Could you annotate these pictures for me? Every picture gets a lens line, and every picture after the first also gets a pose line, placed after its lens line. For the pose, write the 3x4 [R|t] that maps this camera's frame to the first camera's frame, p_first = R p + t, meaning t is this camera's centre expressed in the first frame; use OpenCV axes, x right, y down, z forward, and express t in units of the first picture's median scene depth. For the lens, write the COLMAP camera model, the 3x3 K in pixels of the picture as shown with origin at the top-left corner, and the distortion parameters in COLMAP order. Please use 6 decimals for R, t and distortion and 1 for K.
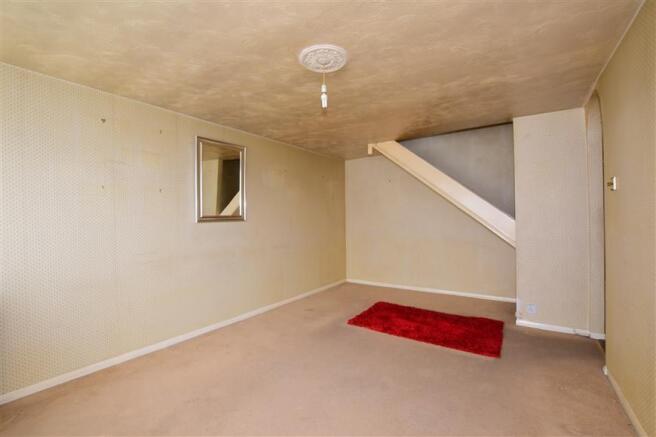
lens RADIAL K [[310.1, 0, 328.0], [0, 310.1, 218.5], [0, 0, 1]] dist [-0.001280, -0.000573]
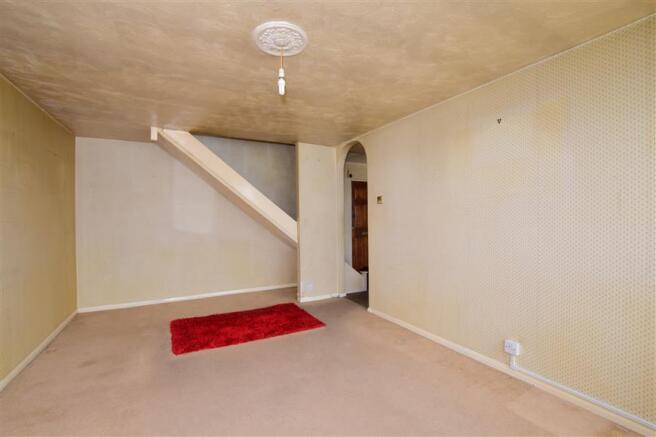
lens RADIAL K [[310.1, 0, 328.0], [0, 310.1, 218.5], [0, 0, 1]] dist [-0.001280, -0.000573]
pose [[0.428604, 0.006725, 0.903467, -0.494629], [0.006410, 0.999924, -0.010484, 0.006832], [-0.903470, 0.010284, 0.428529, 0.326187]]
